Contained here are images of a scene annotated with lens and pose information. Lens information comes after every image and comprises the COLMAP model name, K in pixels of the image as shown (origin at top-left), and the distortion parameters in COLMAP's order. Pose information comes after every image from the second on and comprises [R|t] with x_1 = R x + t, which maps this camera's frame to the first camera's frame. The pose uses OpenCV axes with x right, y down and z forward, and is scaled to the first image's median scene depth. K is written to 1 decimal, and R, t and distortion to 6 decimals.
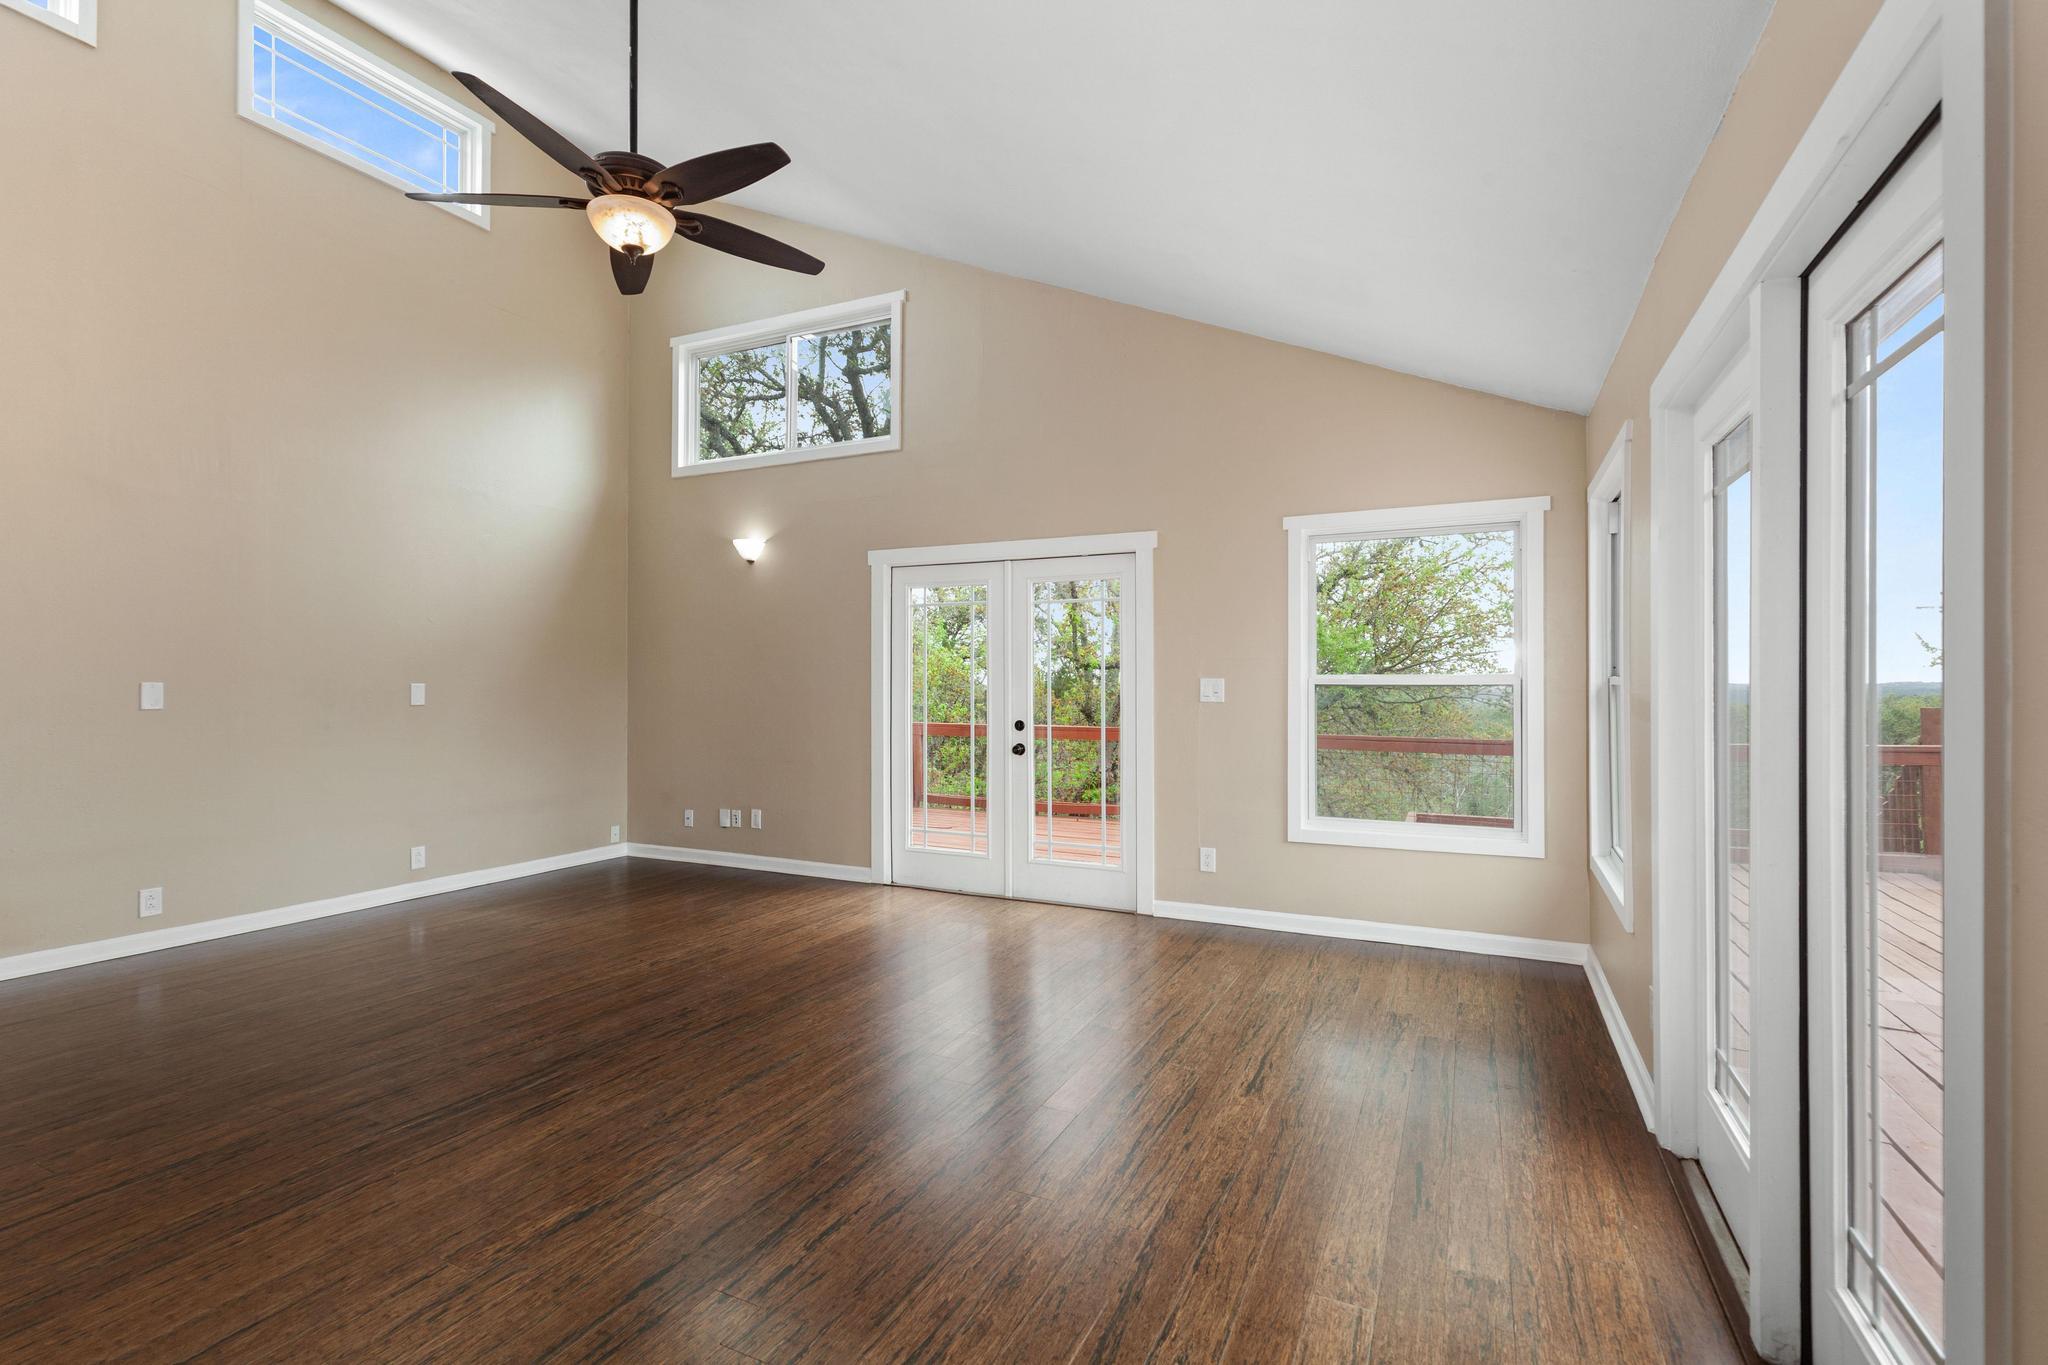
lens RADIAL K [[925.7, 0, 1018.0], [0, 925.7, 678.5], [0, 0, 1]] dist [0.006450, -0.000119]
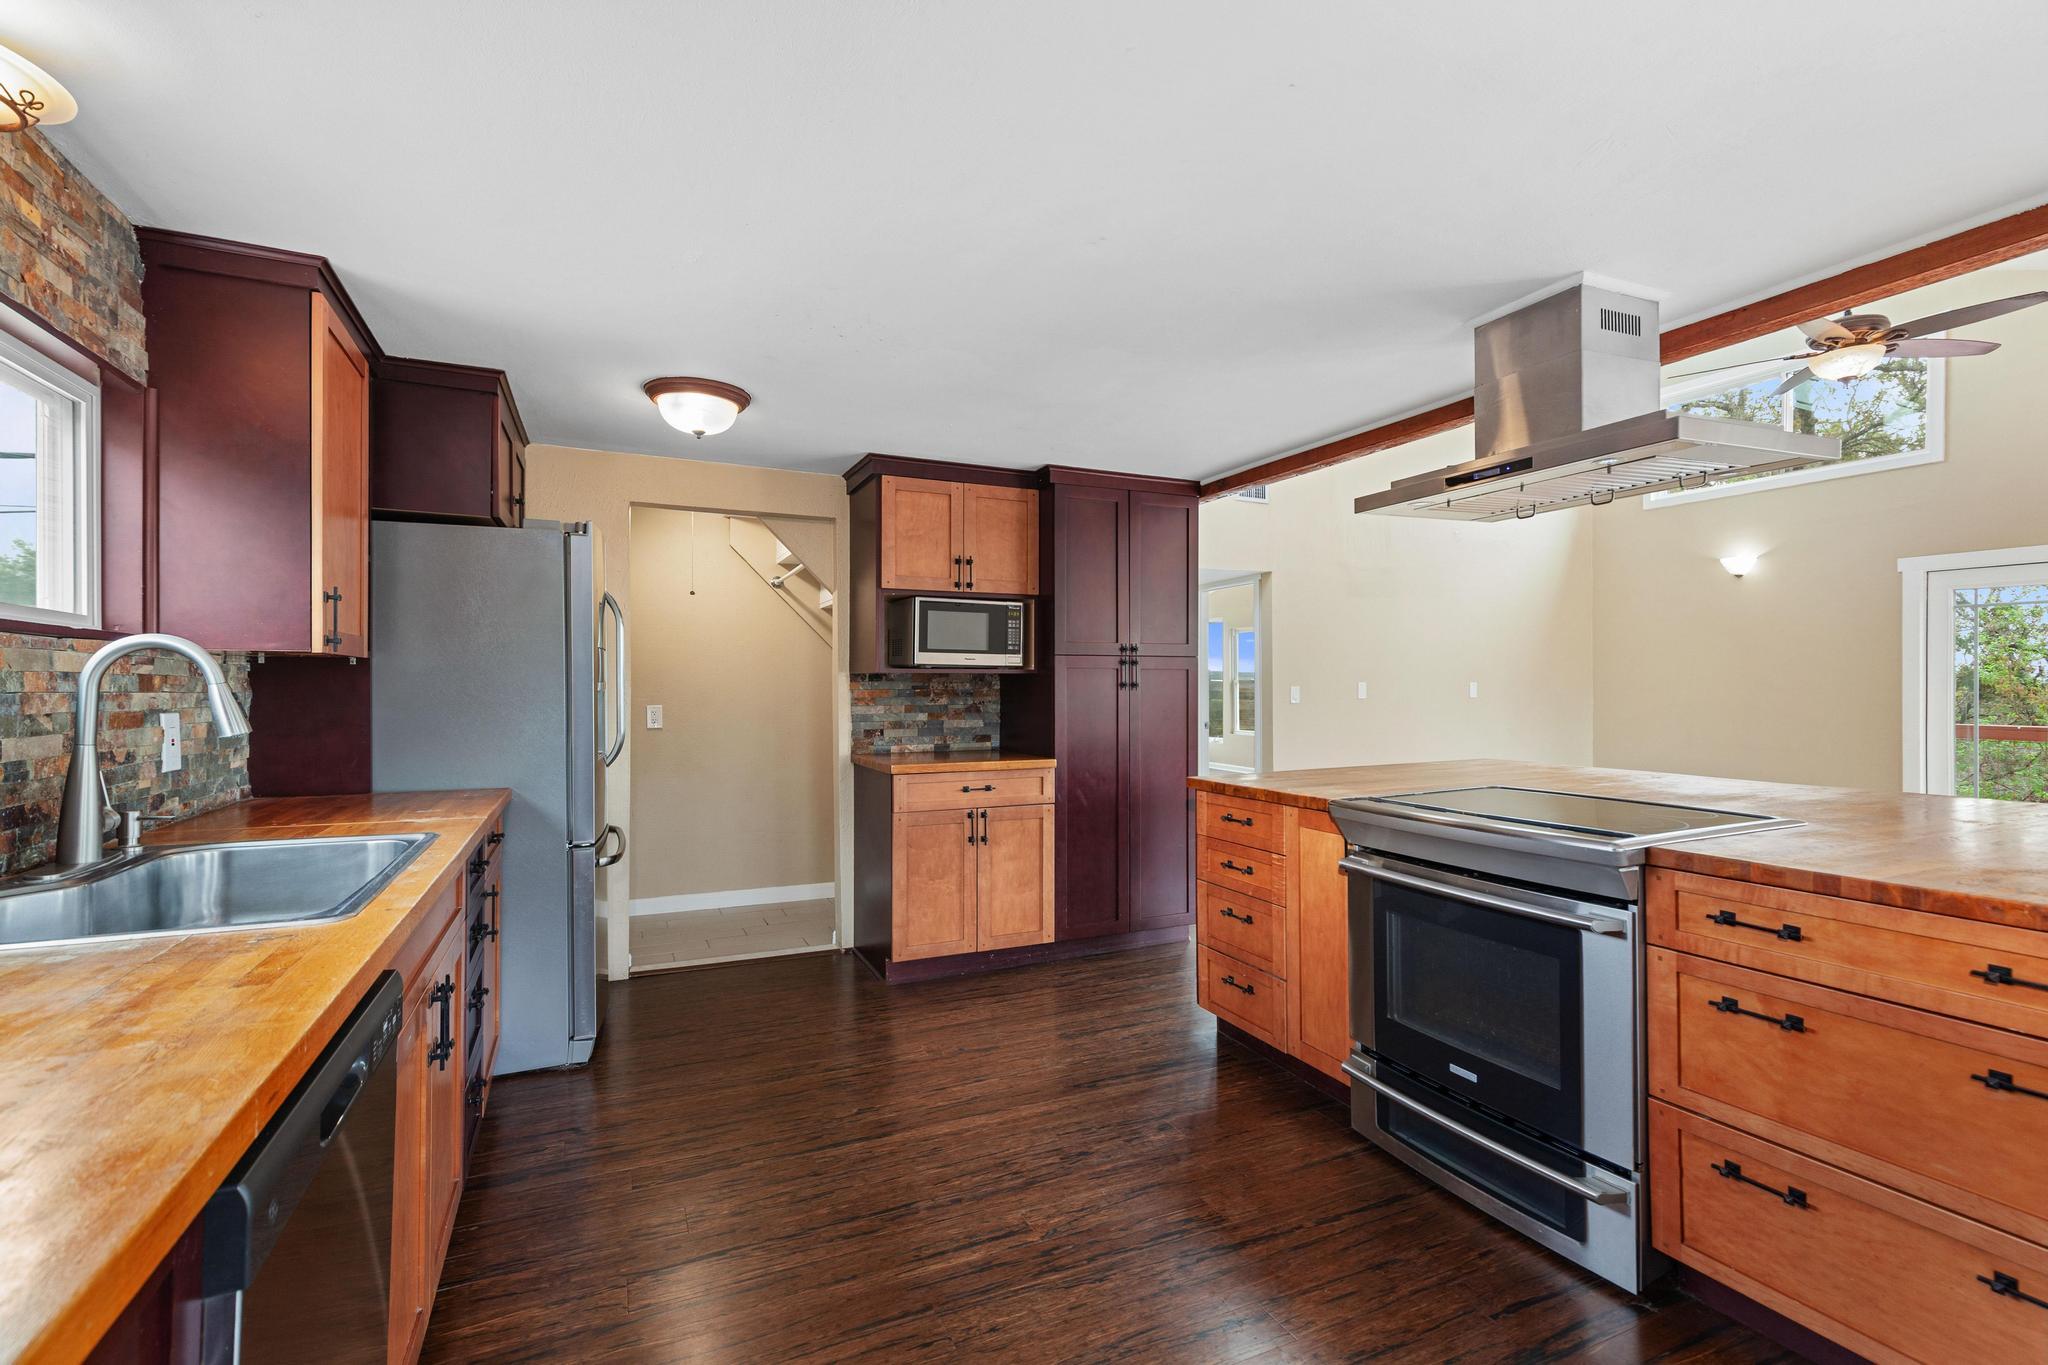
lens RADIAL K [[916.8, 0, 1023.7], [0, 916.8, 686.1], [0, 0, 1]] dist [0.007139, -0.000773]
pose [[0.770463, -0.001219, -0.637483, -0.405596], [0.008382, 0.999931, 0.008219, -0.009573], [0.637429, -0.011676, 0.770420, -0.755394]]
